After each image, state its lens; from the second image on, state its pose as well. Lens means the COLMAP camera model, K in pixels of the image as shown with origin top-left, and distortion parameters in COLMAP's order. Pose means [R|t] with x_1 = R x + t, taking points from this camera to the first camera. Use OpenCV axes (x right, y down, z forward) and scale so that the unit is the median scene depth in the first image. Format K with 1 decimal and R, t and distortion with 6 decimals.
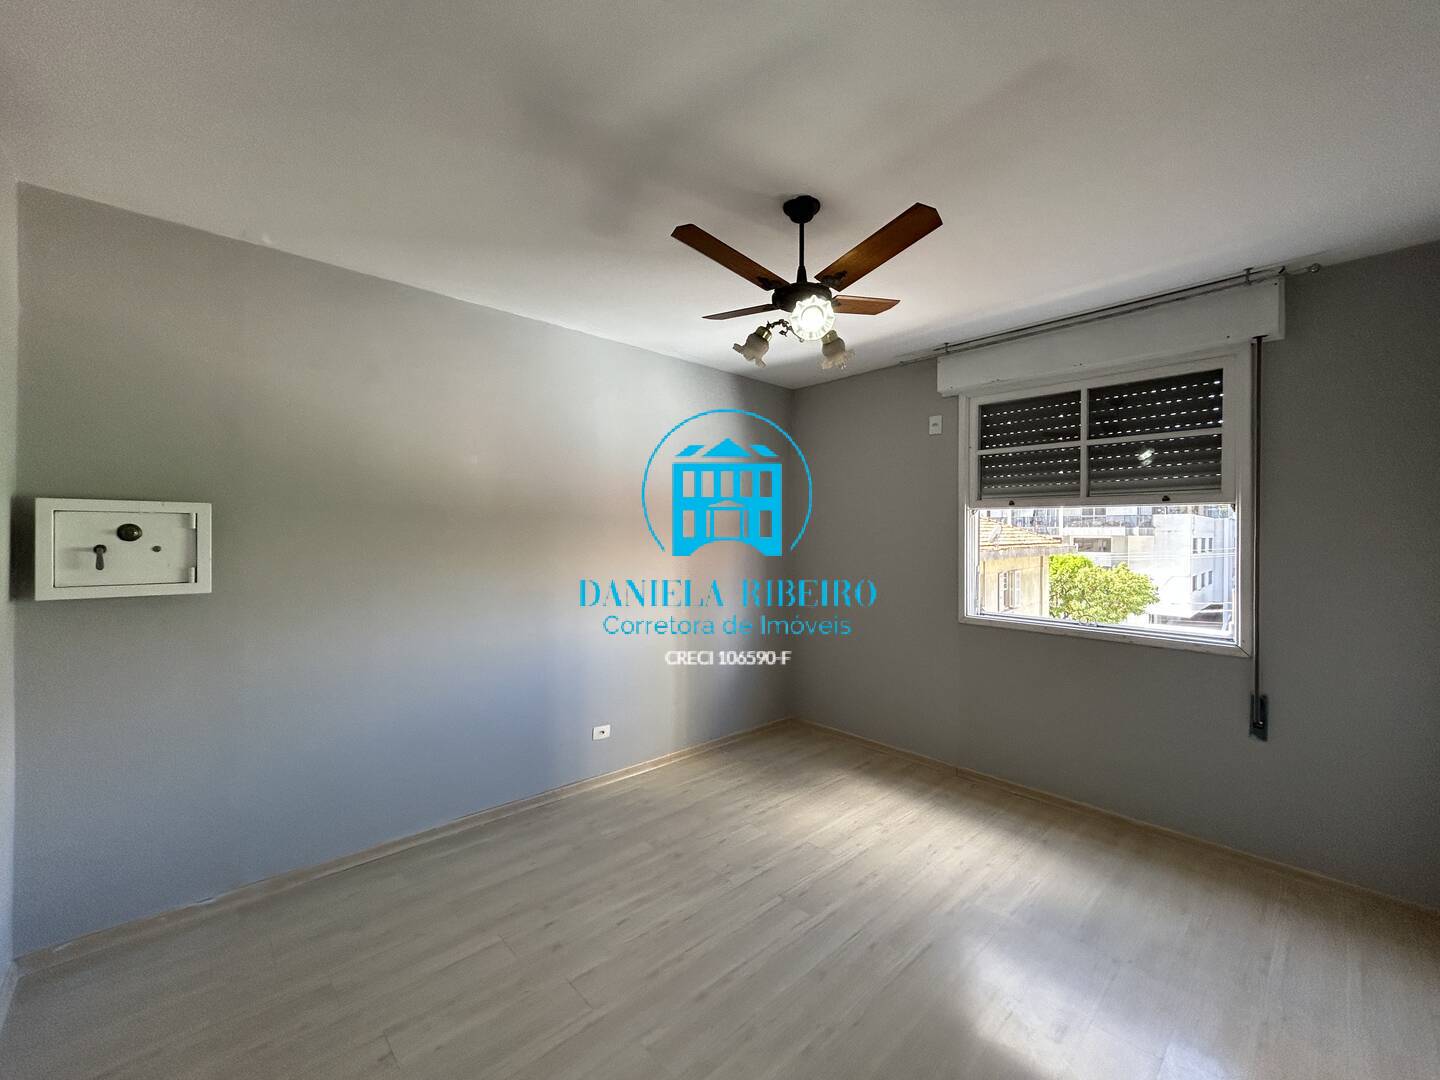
lens RADIAL K [[585.8, 0, 709.2], [0, 585.8, 538.4], [0, 0, 1]] dist [-0.001652, 0.001423]
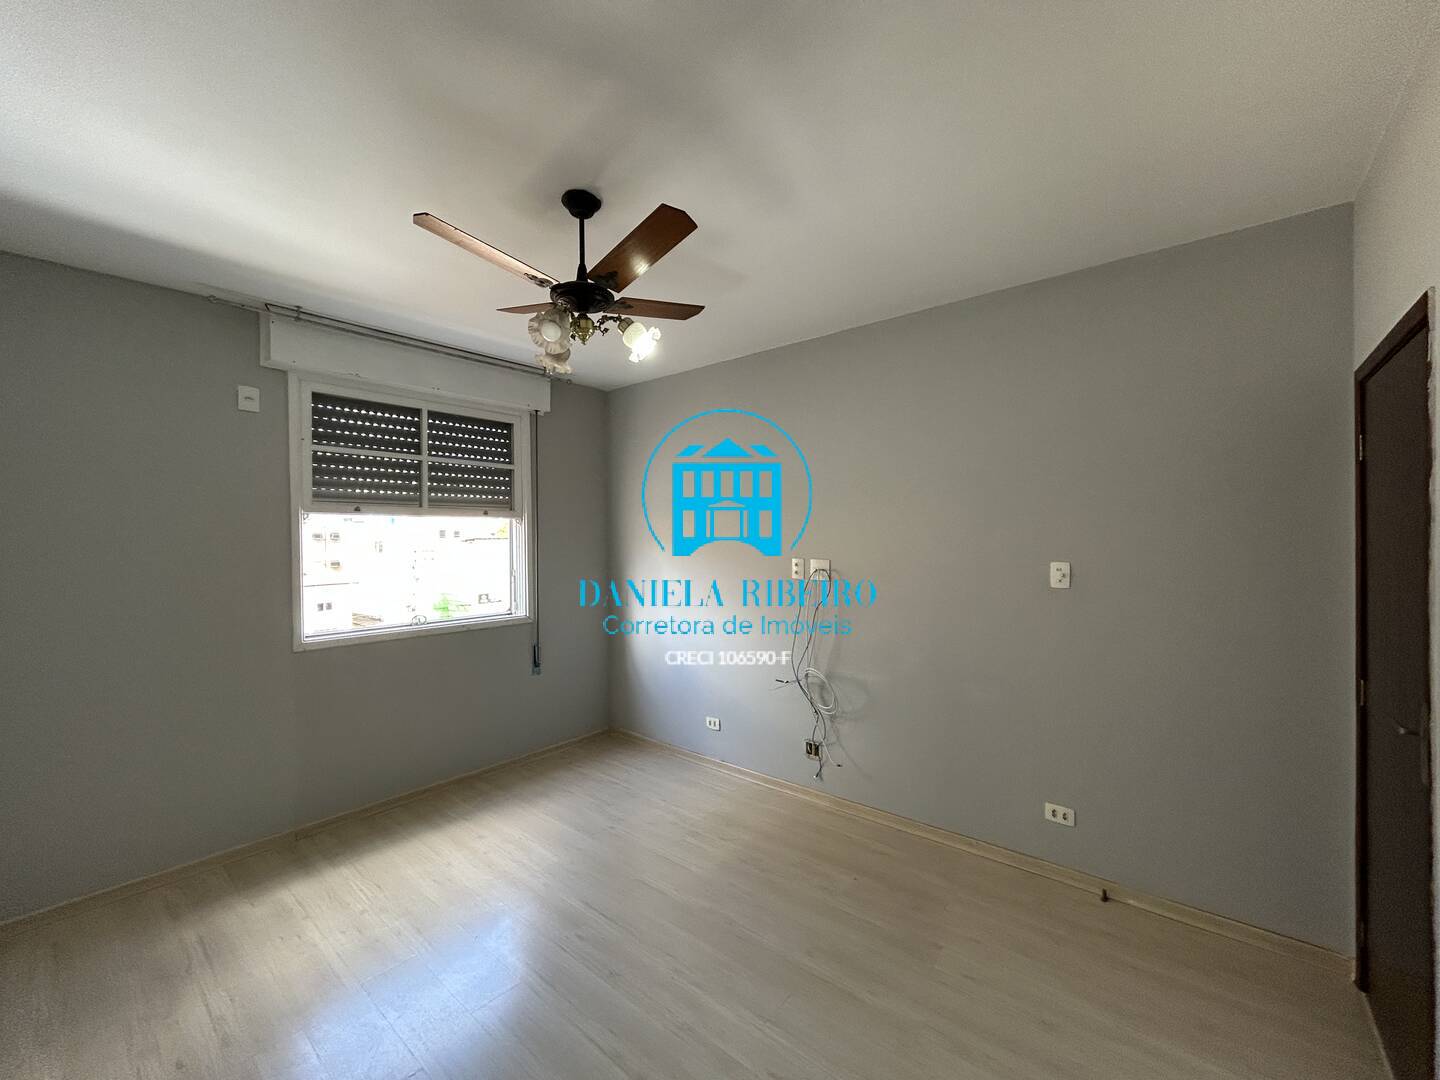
lens RADIAL K [[585.8, 0, 722.9], [0, 585.8, 539.6], [0, 0, 1]] dist [-0.001652, 0.001423]
pose [[-0.126318, -0.005994, 0.991972, -0.520506], [0.019308, 0.999777, 0.008500, -0.008011], [-0.991802, 0.020227, -0.126175, 0.581006]]
